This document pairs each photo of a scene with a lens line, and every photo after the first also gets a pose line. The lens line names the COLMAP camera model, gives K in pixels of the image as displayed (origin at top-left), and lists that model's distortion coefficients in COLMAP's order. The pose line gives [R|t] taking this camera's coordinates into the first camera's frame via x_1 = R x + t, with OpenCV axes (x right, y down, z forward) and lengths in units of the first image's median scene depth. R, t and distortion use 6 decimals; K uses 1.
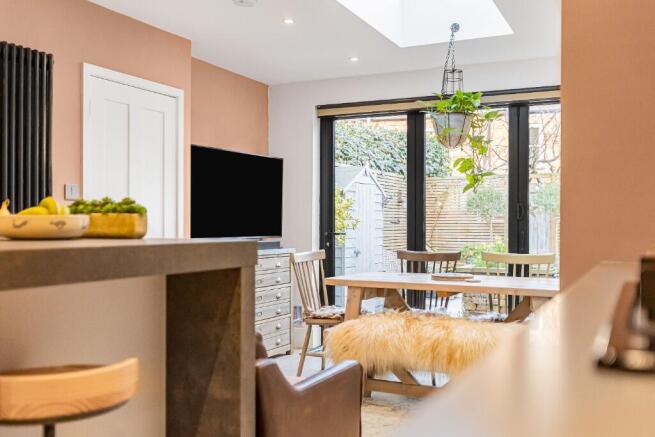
lens RADIAL K [[615.2, 0, 327.5], [0, 615.2, 218.5], [0, 0, 1]] dist [0.005404, 0.003031]
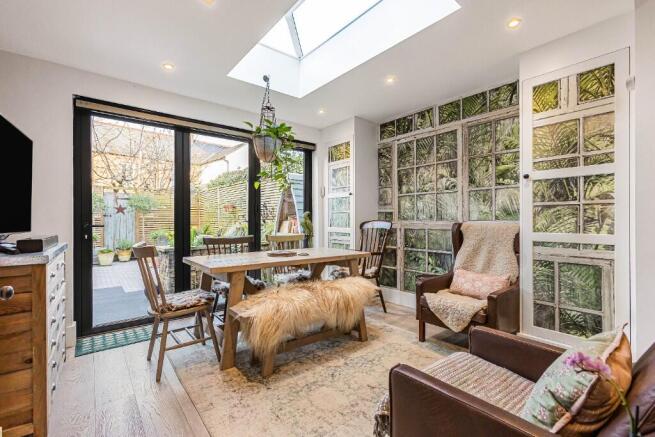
lens RADIAL K [[297.0, 0, 335.3], [0, 297.0, 215.9], [0, 0, 1]] dist [-0.001269, -0.000093]
pose [[0.403566, 0.002254, 0.914948, -0.315606], [-0.001193, 0.999997, -0.001938, 0.008229], [-0.914950, -0.000309, 0.403568, 0.502039]]
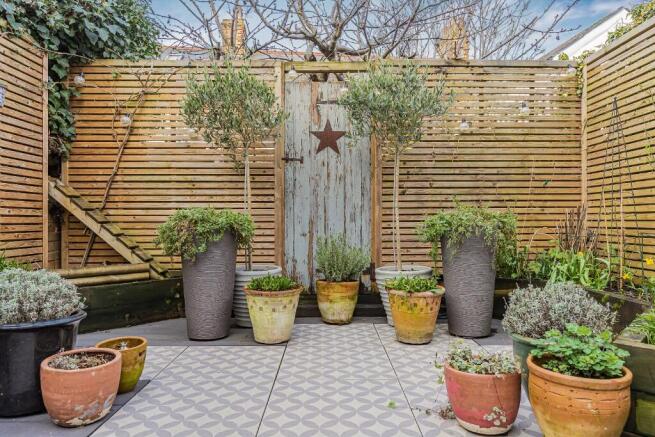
lens RADIAL K [[465.4, 0, 327.5], [0, 465.4, 218.5], [0, 0, 1]] dist [0.003868, 0.001012]
pose [[0.899165, -0.005889, 0.437571, 0.384343], [0.001916, 0.999953, 0.009521, 0.095327], [-0.437606, -0.007722, 0.899134, 1.588841]]
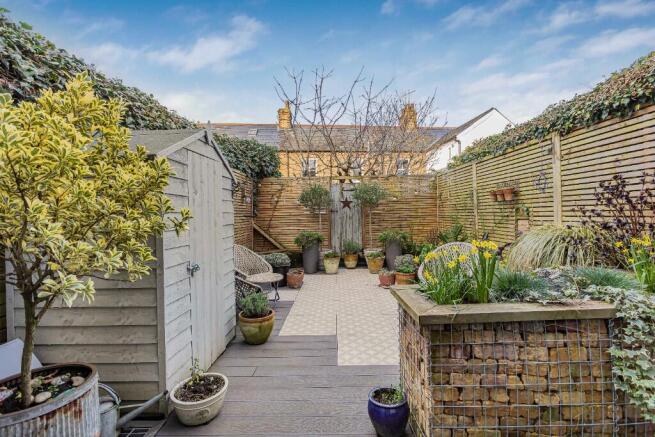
lens RADIAL K [[297.0, 0, 335.3], [0, 297.0, 215.9], [0, 0, 1]] dist [-0.001269, -0.000093]
pose [[0.899302, -0.020859, 0.436830, 0.075053], [0.014284, 0.999730, 0.018332, 0.002076], [-0.437095, -0.010246, 0.899357, 1.066716]]
